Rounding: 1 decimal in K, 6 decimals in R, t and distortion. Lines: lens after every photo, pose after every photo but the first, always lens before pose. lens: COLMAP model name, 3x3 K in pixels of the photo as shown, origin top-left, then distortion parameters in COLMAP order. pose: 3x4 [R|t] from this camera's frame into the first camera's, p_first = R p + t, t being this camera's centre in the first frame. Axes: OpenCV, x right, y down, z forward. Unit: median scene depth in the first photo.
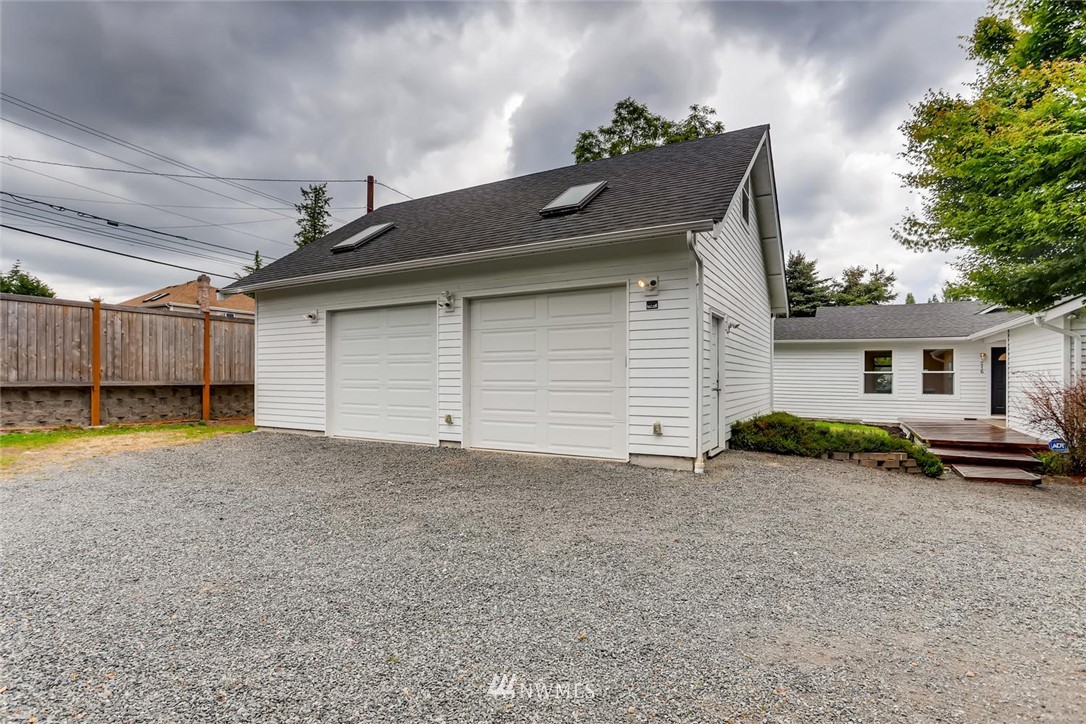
lens RADIAL K [[529.2, 0, 539.0], [0, 529.2, 380.6], [0, 0, 1]] dist [-0.020938, 0.010275]
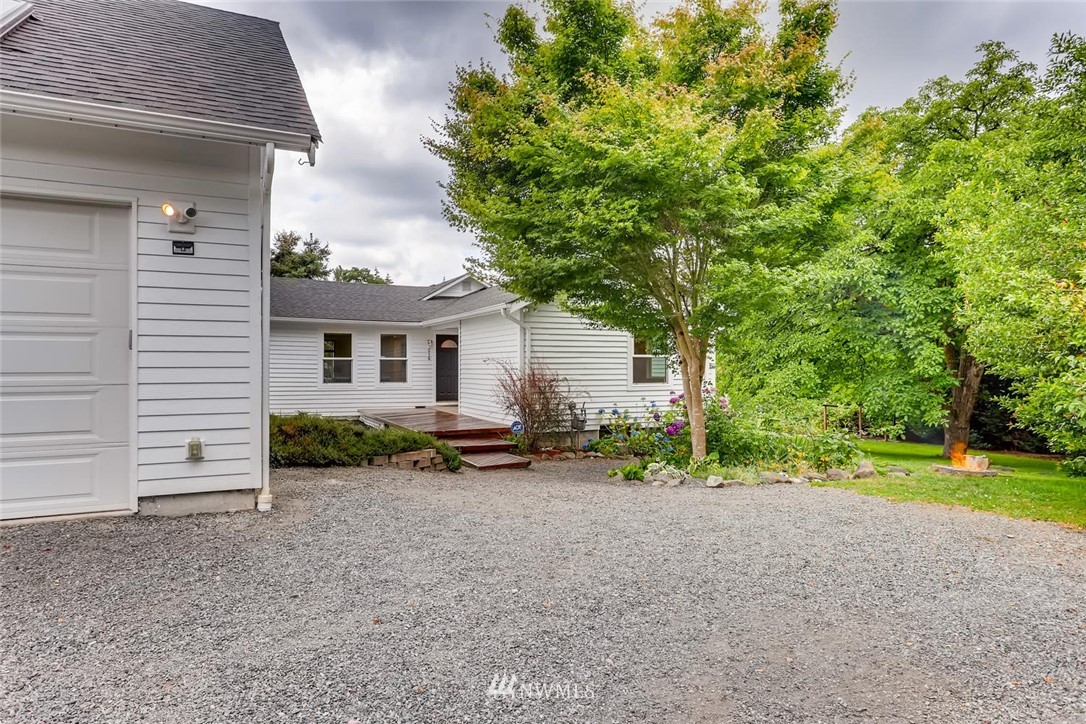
lens RADIAL K [[675.1, 0, 535.0], [0, 675.1, 369.0], [0, 0, 1]] dist [-0.014514, 0.012471]
pose [[0.576642, -0.006785, 0.816969, -0.154033], [0.004772, 0.999976, 0.004937, -0.004803], [-0.816983, 0.001052, 0.576661, 0.186682]]
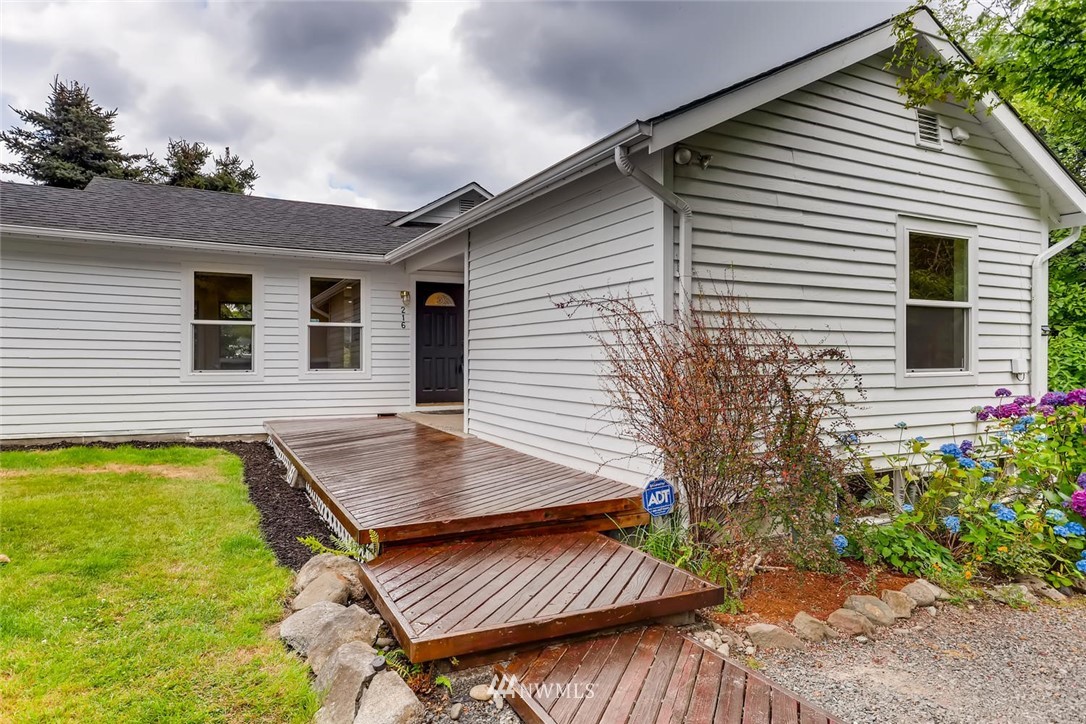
lens RADIAL K [[675.1, 0, 542.0], [0, 675.1, 354.7], [0, 0, 1]] dist [-0.014514, 0.012471]
pose [[0.540156, -0.003263, 0.841558, 0.629600], [0.004438, 0.999990, 0.001028, 0.024583], [-0.841553, 0.003180, 0.540165, 0.941419]]
